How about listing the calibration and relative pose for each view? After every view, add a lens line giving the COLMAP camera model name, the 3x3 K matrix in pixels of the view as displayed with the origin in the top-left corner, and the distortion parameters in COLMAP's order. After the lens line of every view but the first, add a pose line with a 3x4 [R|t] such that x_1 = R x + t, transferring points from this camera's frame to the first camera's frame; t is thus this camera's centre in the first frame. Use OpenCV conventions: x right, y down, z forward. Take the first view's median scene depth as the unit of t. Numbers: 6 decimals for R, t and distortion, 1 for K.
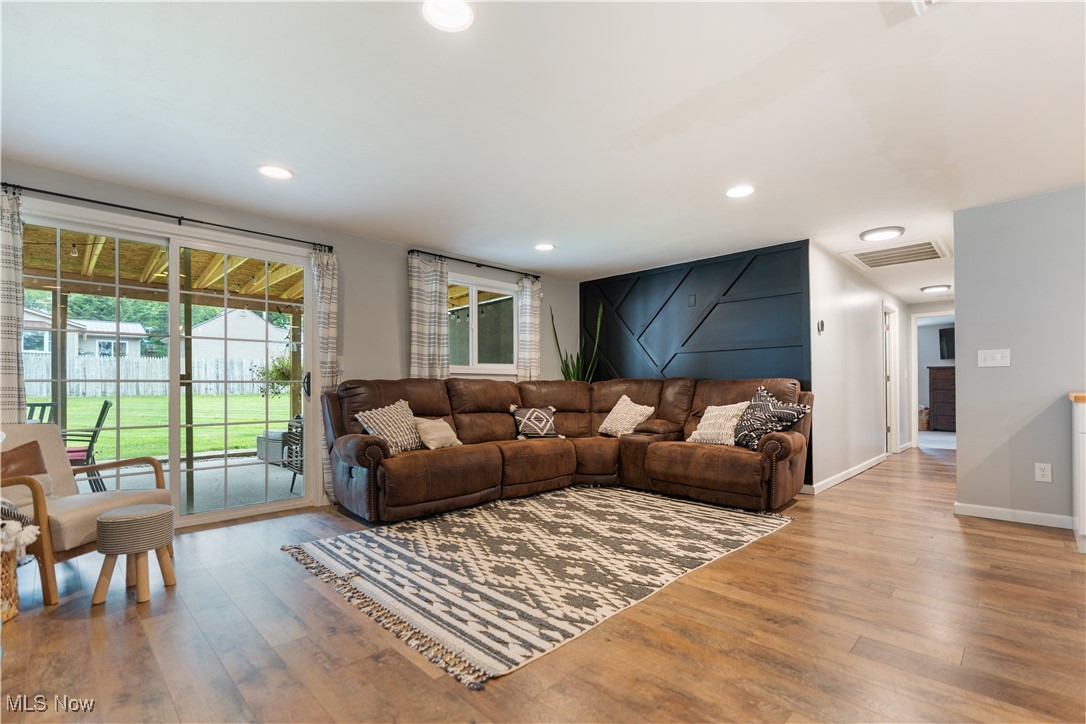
lens RADIAL K [[498.0, 0, 540.9], [0, 498.0, 390.0], [0, 0, 1]] dist [-0.013797, -0.000103]
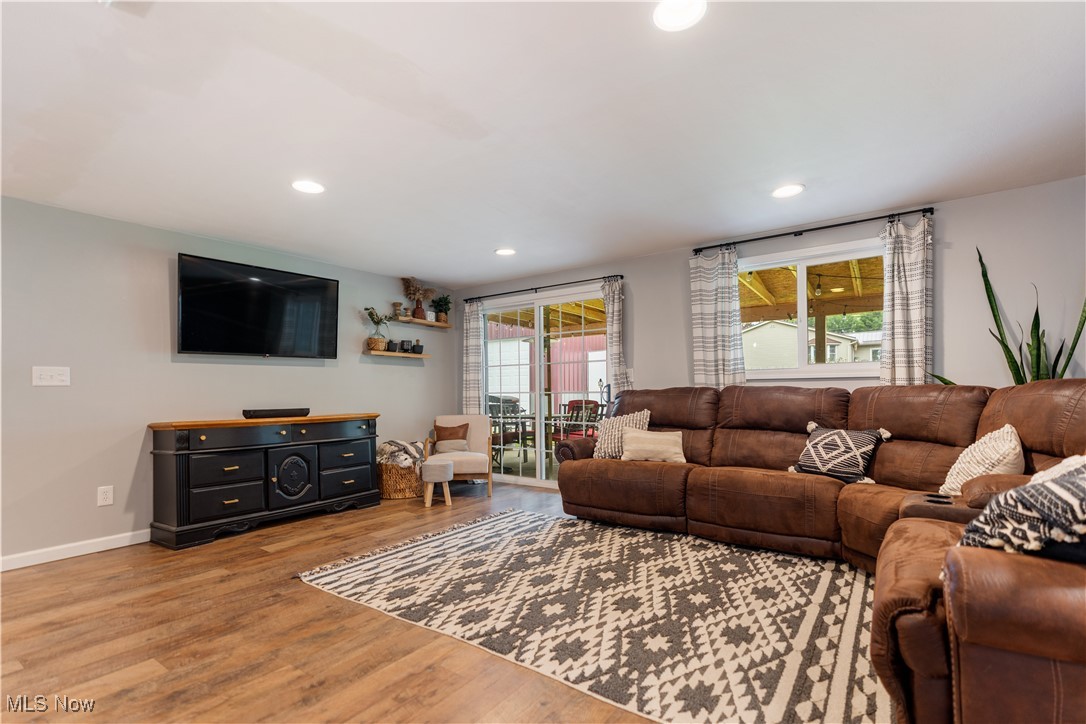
lens RADIAL K [[498.0, 0, 540.9], [0, 498.0, 390.0], [0, 0, 1]] dist [-0.013797, -0.000103]
pose [[0.173379, -0.005800, -0.984838, 0.648130], [0.001500, 0.999983, -0.005625, -0.013696], [0.984854, -0.000502, 0.173385, 0.584135]]
